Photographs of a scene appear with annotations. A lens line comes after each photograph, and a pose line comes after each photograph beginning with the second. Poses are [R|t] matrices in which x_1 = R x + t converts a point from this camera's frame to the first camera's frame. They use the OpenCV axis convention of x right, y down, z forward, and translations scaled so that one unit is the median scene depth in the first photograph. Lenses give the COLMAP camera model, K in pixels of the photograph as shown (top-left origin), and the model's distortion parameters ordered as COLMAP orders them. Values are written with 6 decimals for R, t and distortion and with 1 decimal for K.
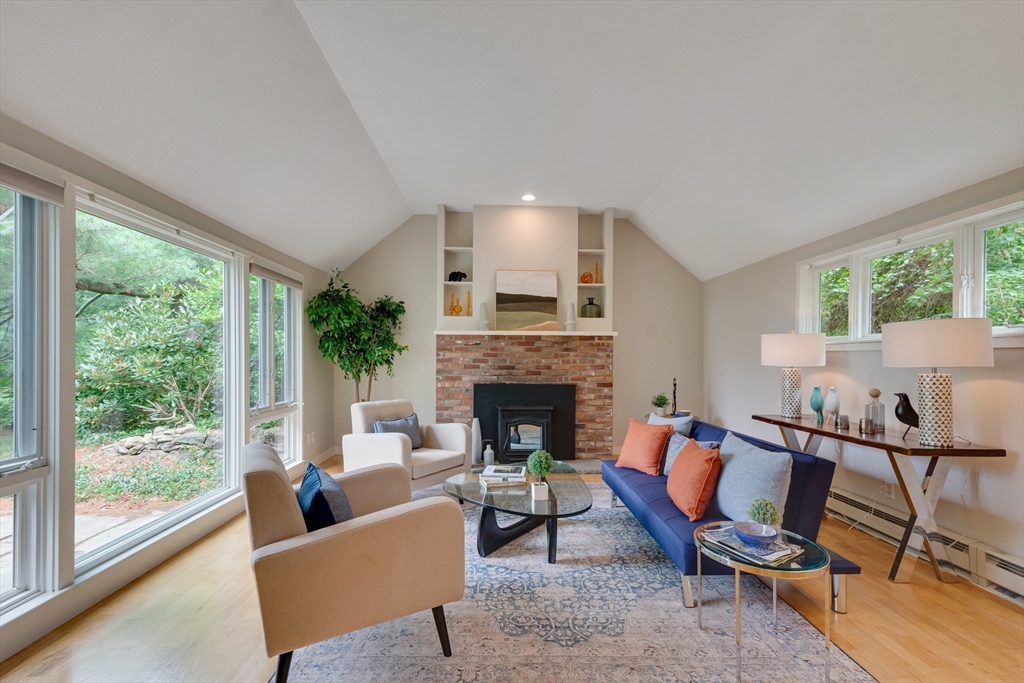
lens RADIAL K [[446.5, 0, 510.3], [0, 446.5, 359.2], [0, 0, 1]] dist [0.000219, -0.000083]
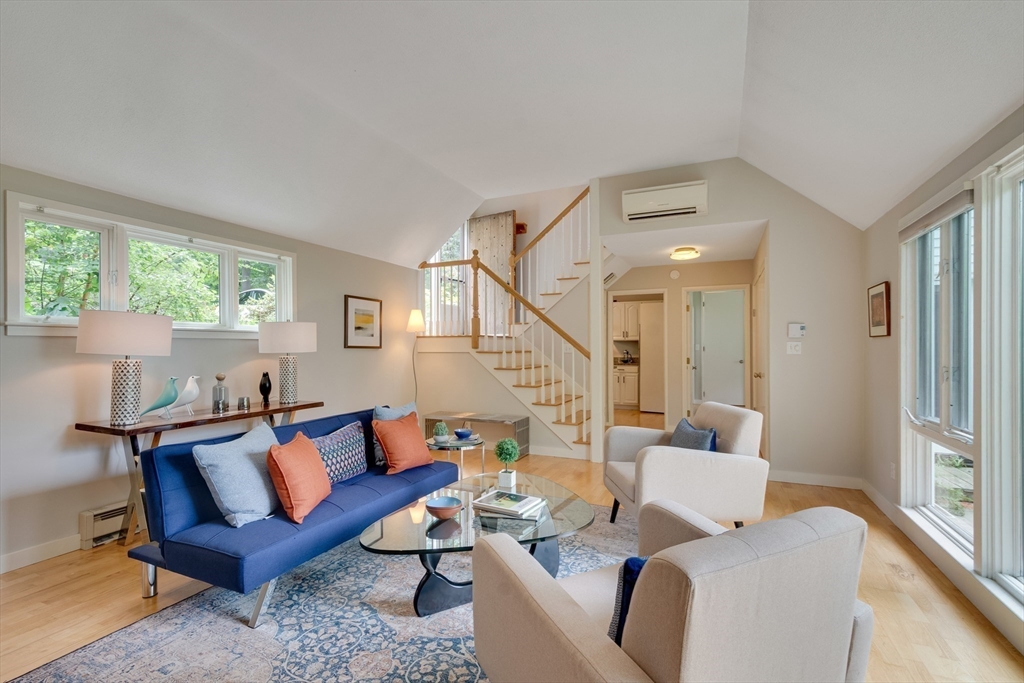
lens RADIAL K [[461.1, 0, 512.2], [0, 461.1, 347.1], [0, 0, 1]] dist [0.015521, -0.000543]
pose [[-0.898256, -0.000222, 0.439473, -0.204292], [0.002581, 0.999980, 0.005780, -0.003679], [-0.439466, 0.006326, -0.898237, 0.967196]]
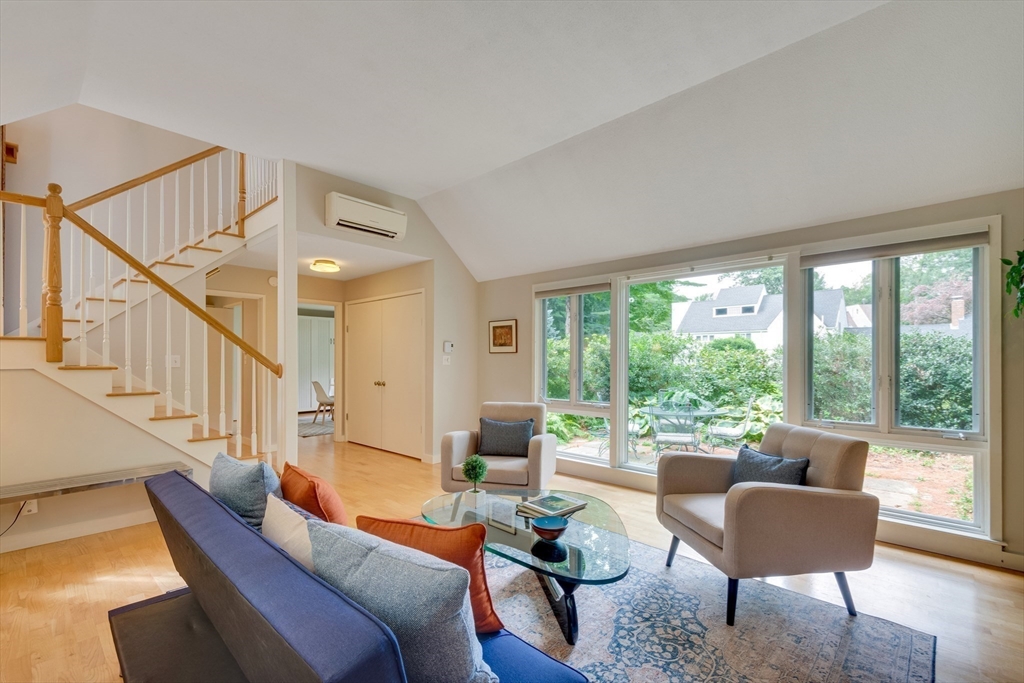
lens RADIAL K [[446.5, 0, 510.3], [0, 446.5, 359.2], [0, 0, 1]] dist [0.000219, -0.000083]
pose [[-0.711219, -0.001152, -0.702969, 0.337875], [-0.003157, 0.999994, 0.001554, -0.000409], [0.702963, 0.003325, -0.711218, 0.863779]]
